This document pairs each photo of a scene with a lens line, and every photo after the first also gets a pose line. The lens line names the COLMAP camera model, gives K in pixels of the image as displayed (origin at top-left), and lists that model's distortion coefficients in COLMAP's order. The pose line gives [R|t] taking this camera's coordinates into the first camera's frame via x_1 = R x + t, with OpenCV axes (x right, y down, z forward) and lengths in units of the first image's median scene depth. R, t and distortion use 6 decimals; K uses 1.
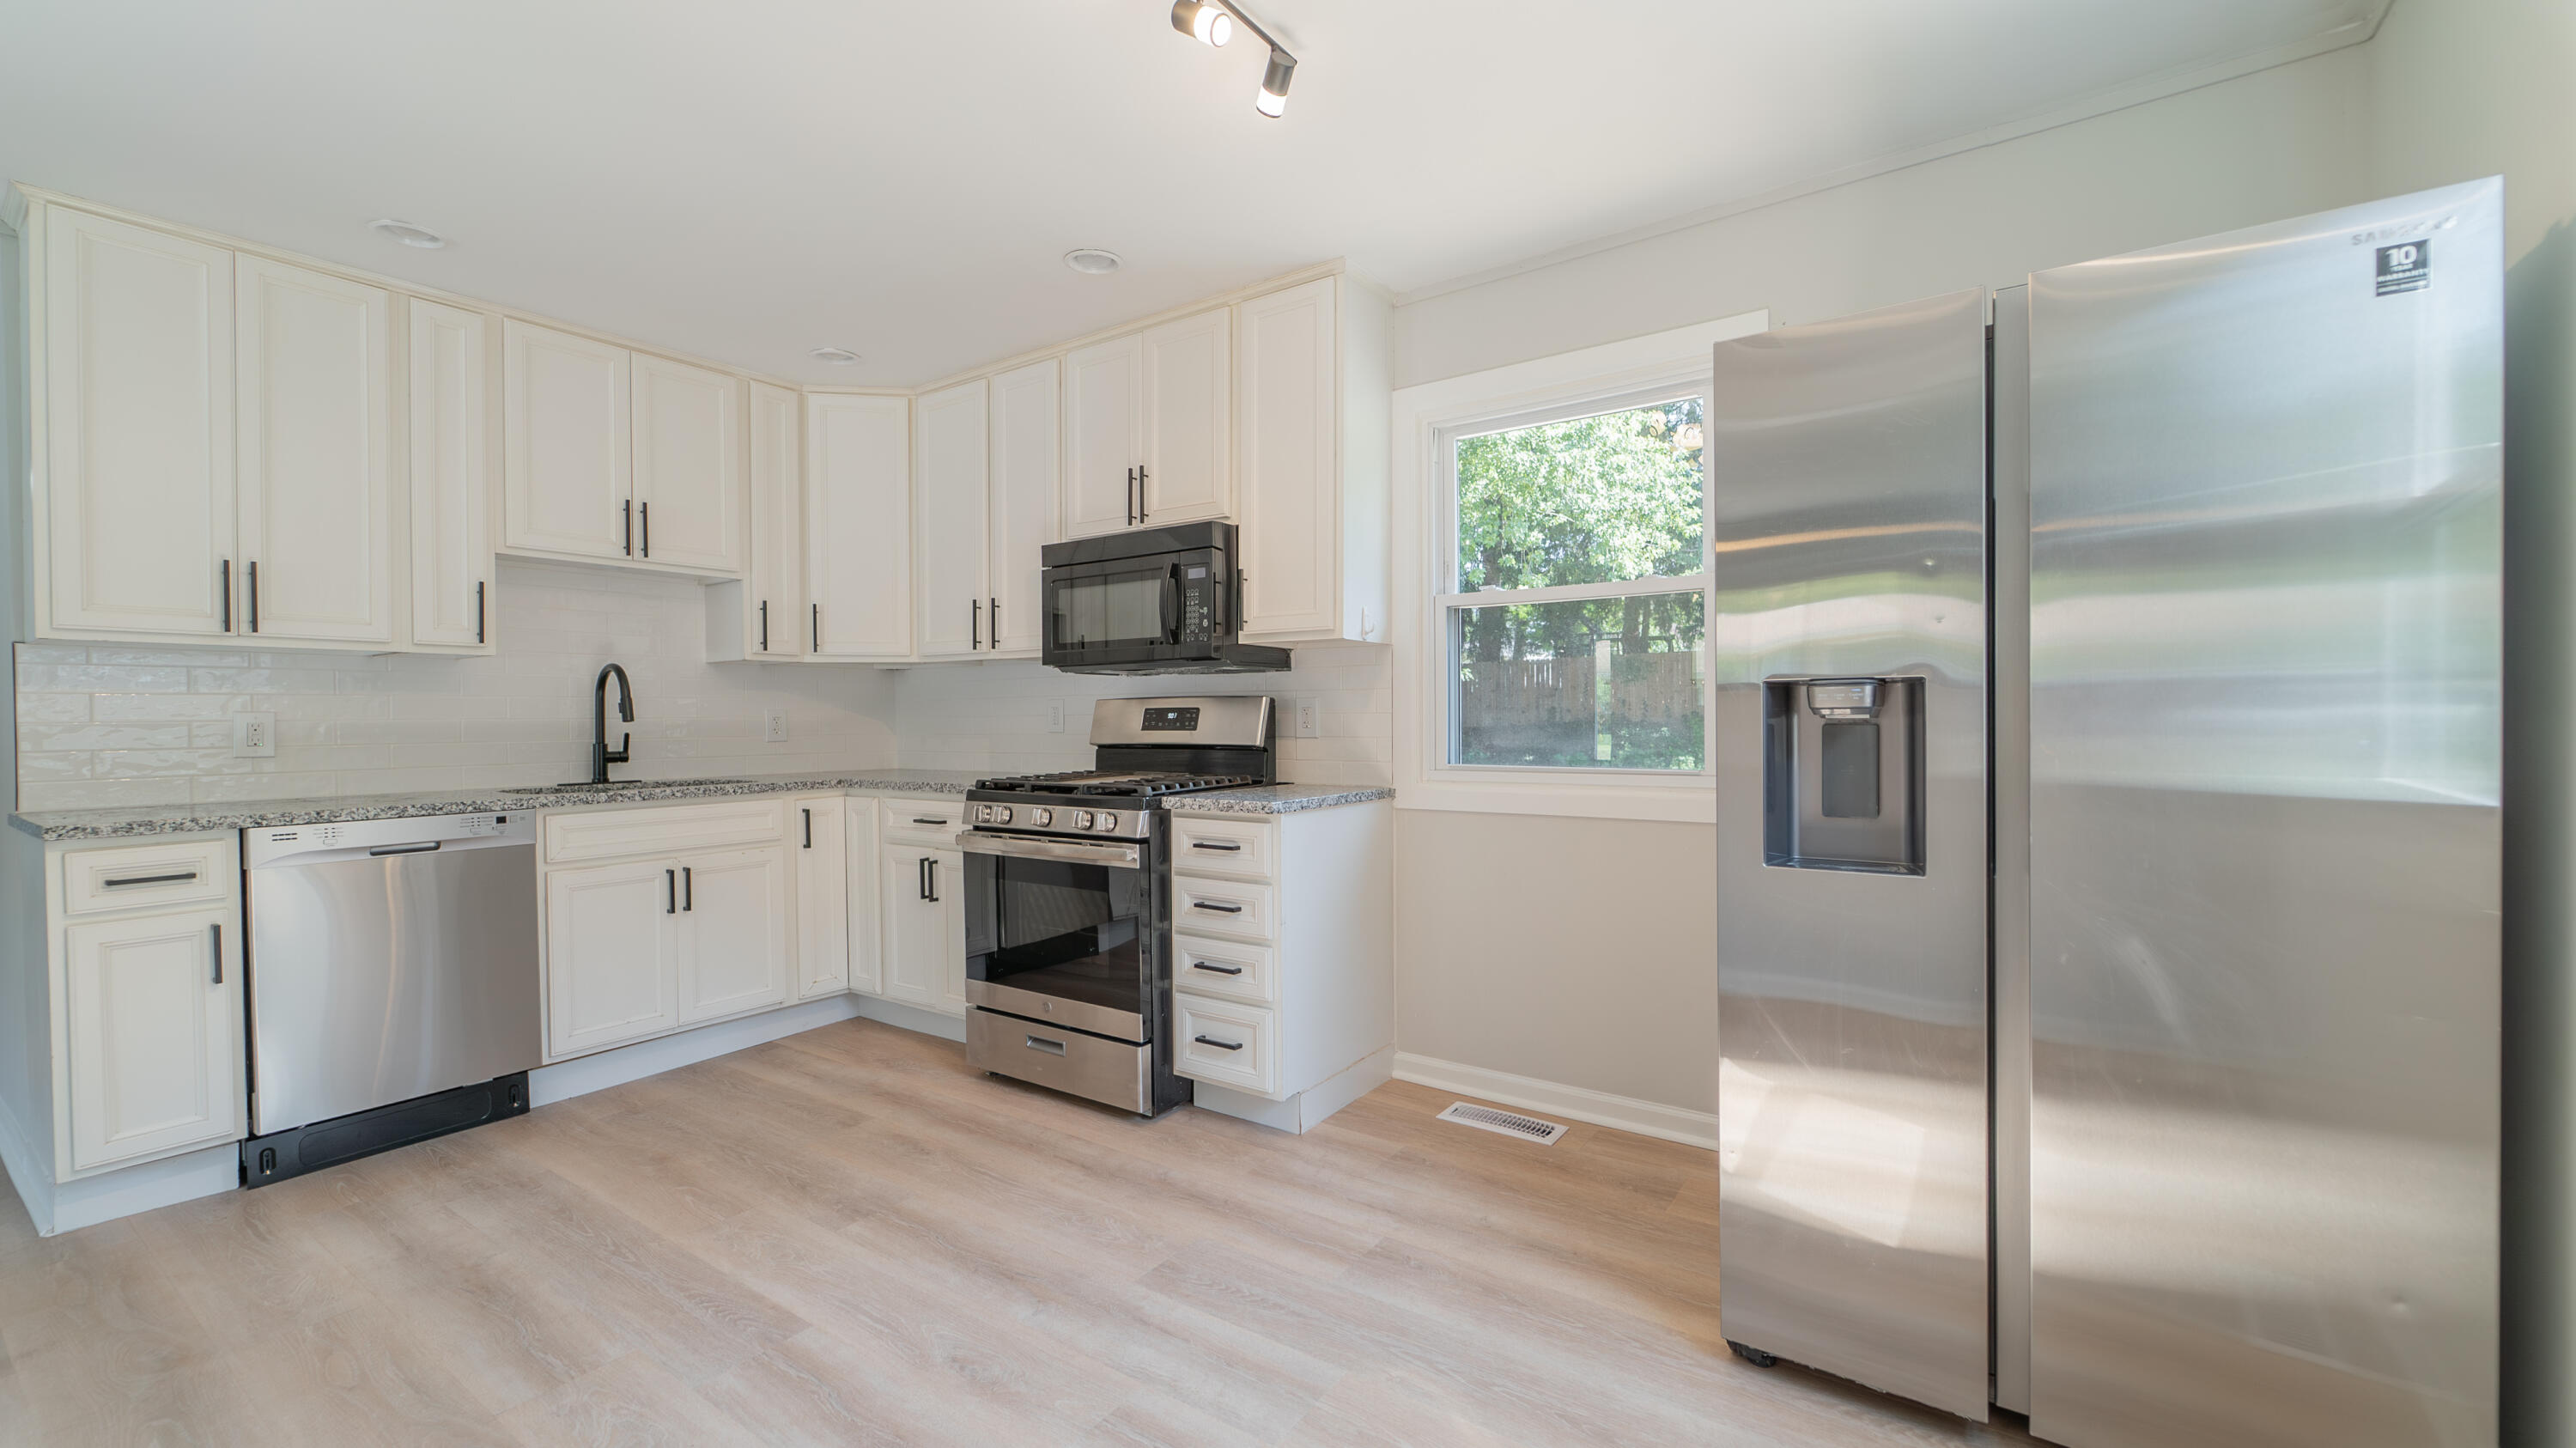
lens RADIAL K [[1030.8, 0, 1292.9], [0, 1030.8, 728.6], [0, 0, 1]] dist [0.001032, -0.001241]
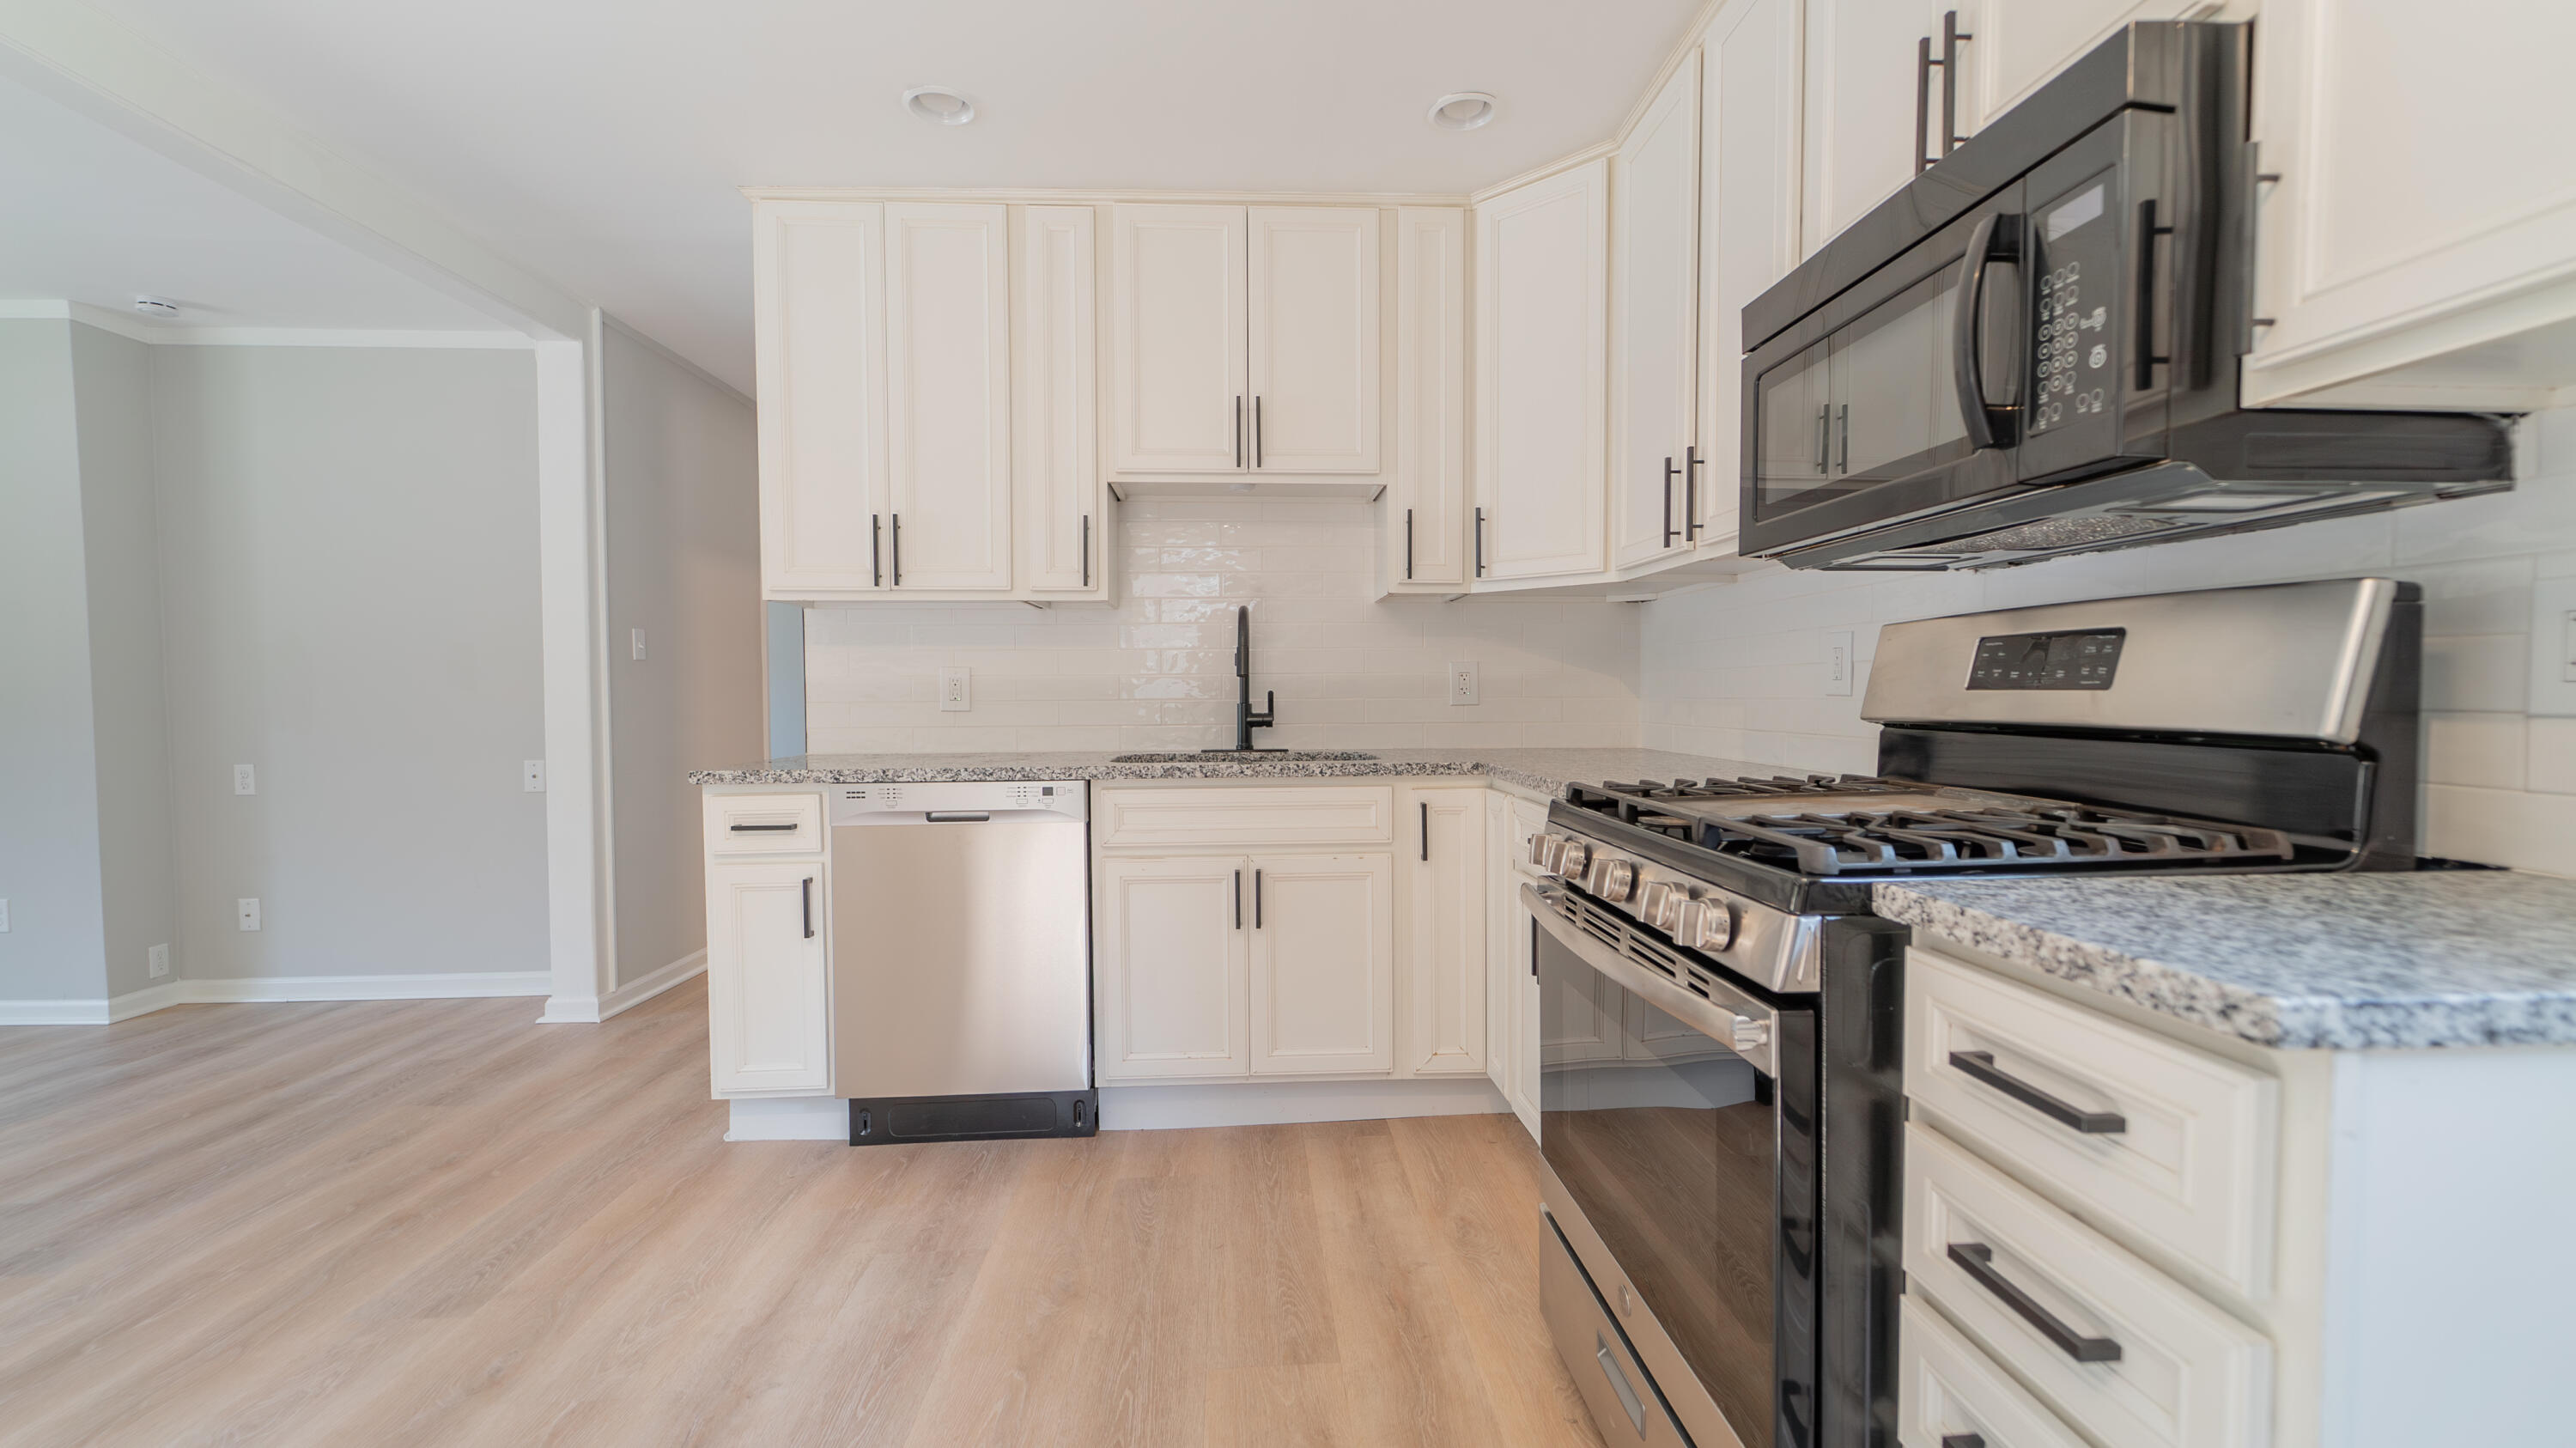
lens RADIAL K [[1038.5, 0, 1296.9], [0, 1038.5, 730.7], [0, 0, 1]] dist [-0.000744, -0.001098]
pose [[0.618437, 0.034043, -0.785097, 0.018628], [-0.008572, 0.999294, 0.036579, 0.005580], [0.785788, -0.015892, 0.618292, 0.560616]]
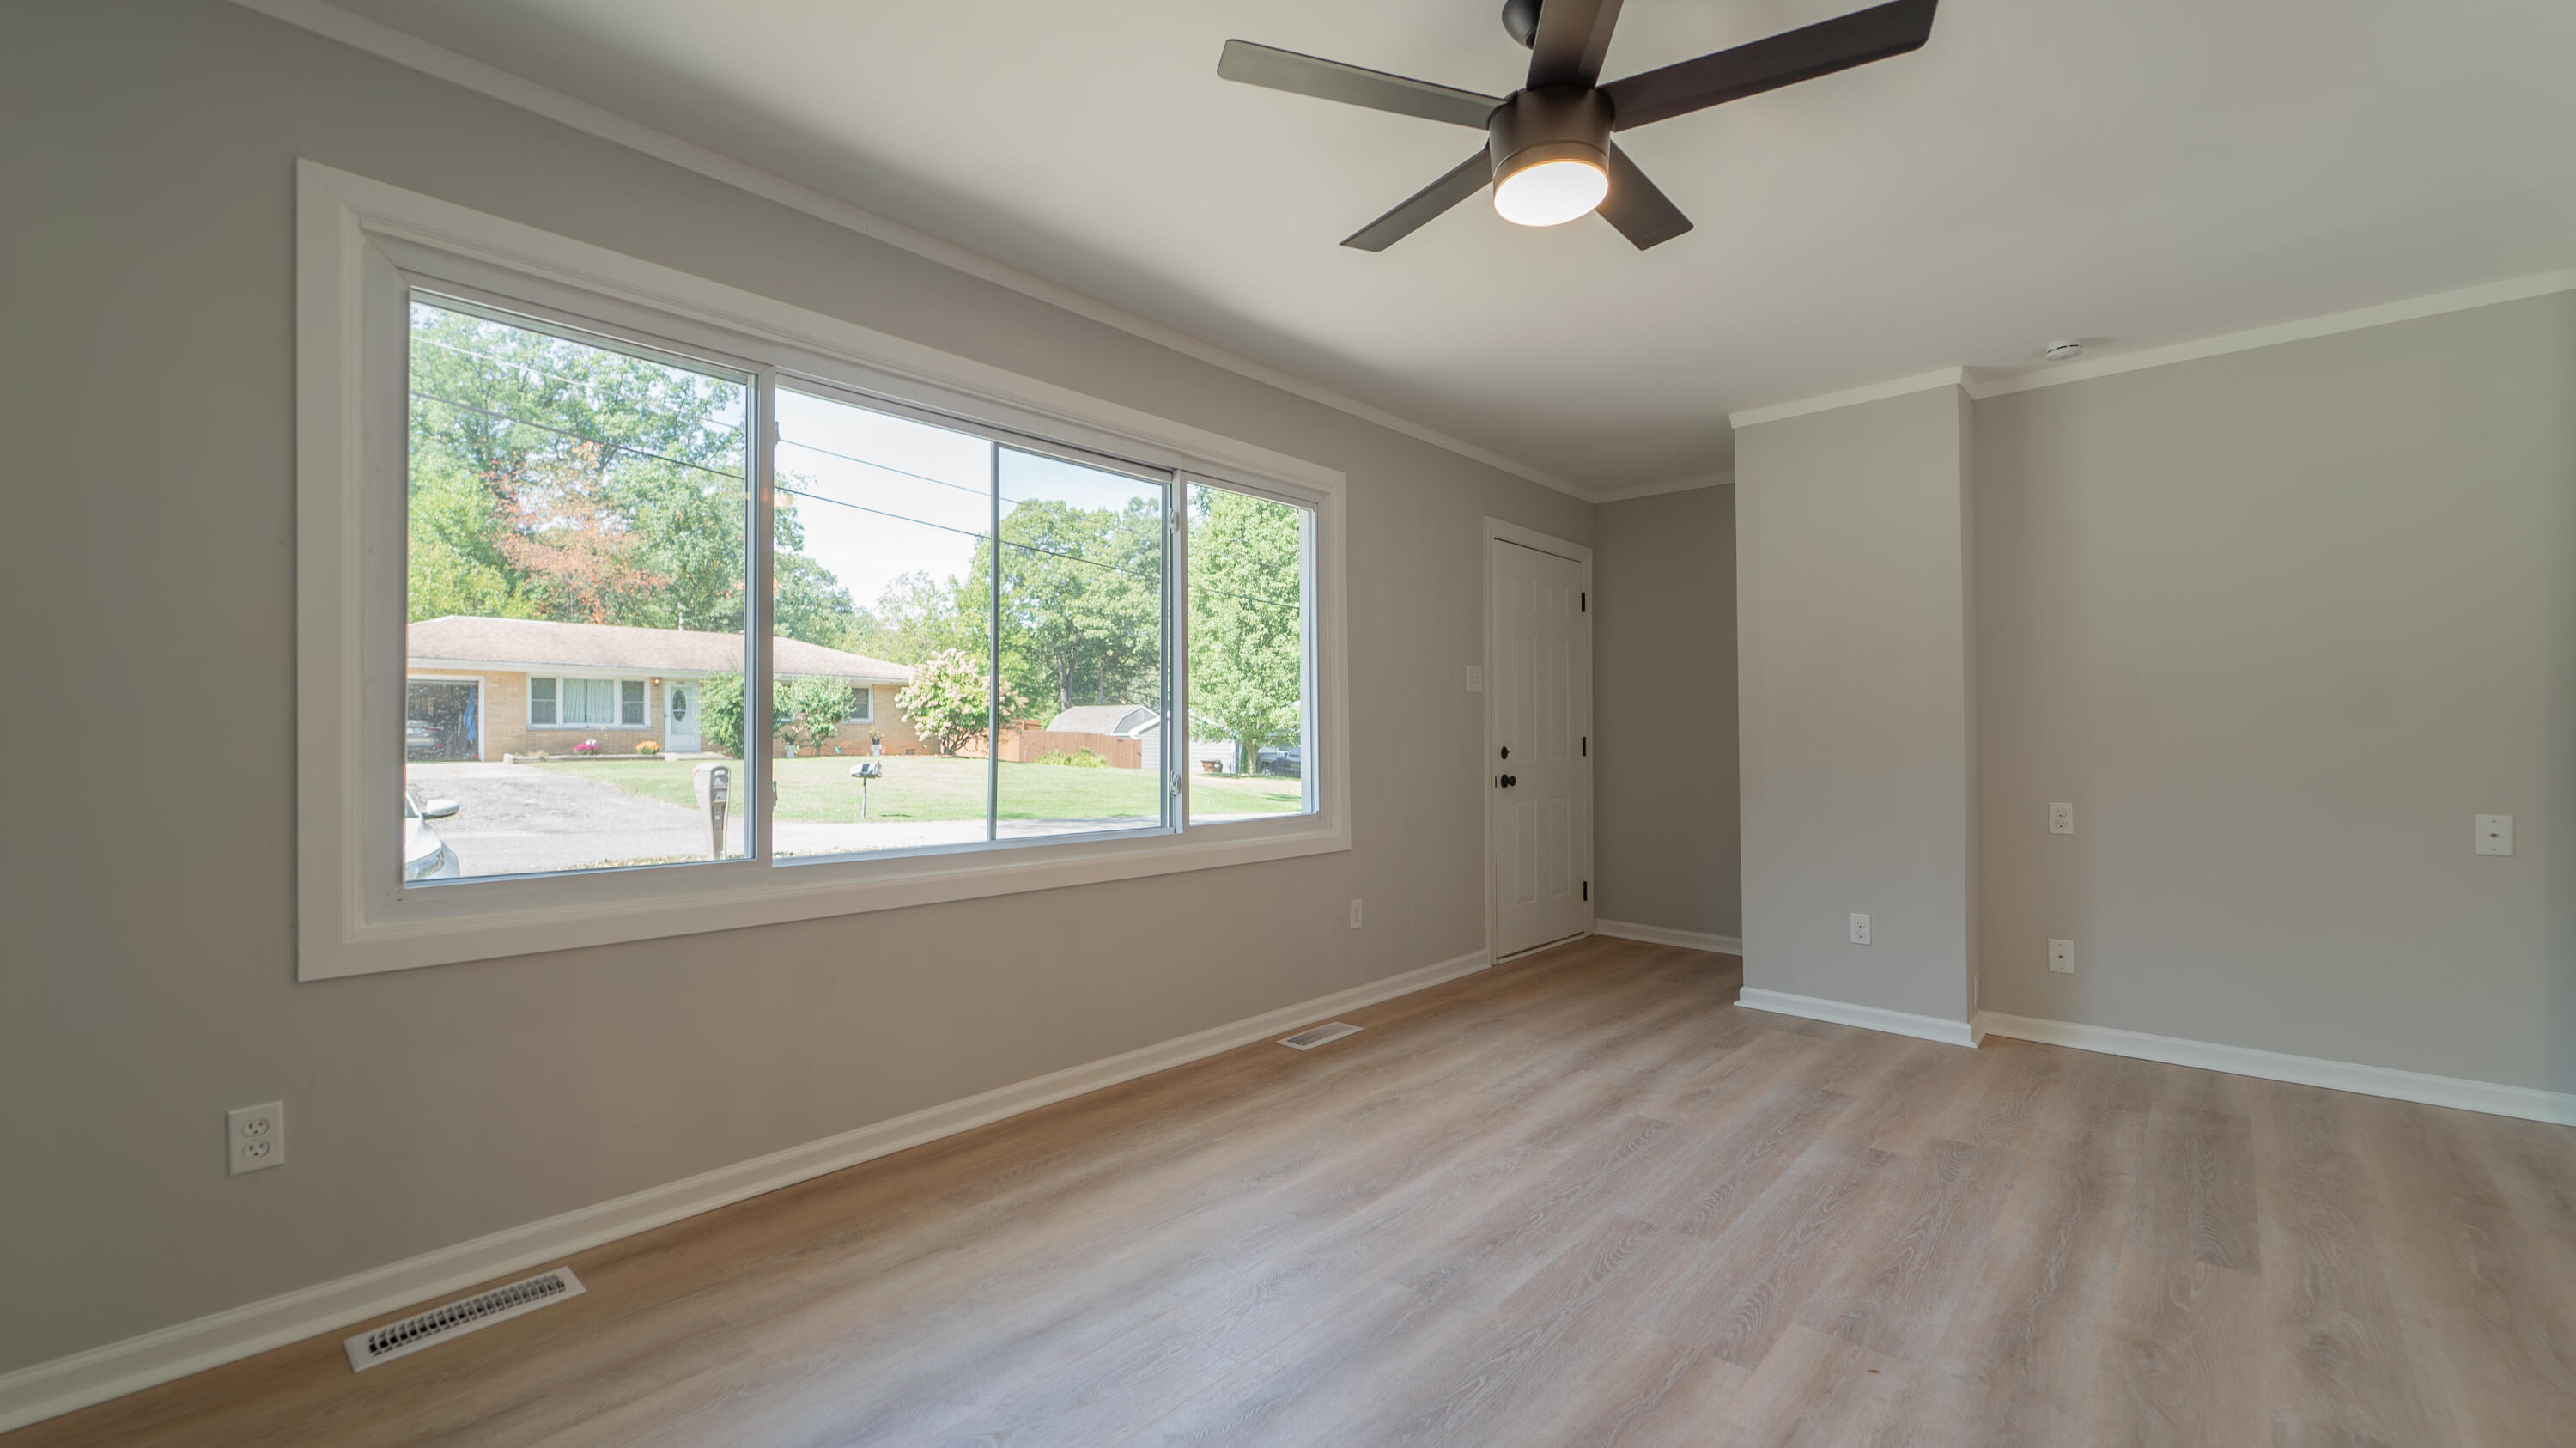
lens RADIAL K [[1026.9, 0, 1293.7], [0, 1026.9, 728.0], [0, 0, 1]] dist [0.000429, -0.000712]
pose [[-0.131861, 0.001058, -0.991268, -0.377378], [-0.005206, 0.999985, 0.001759, 0.015329], [0.991255, 0.005393, -0.131854, -0.328110]]
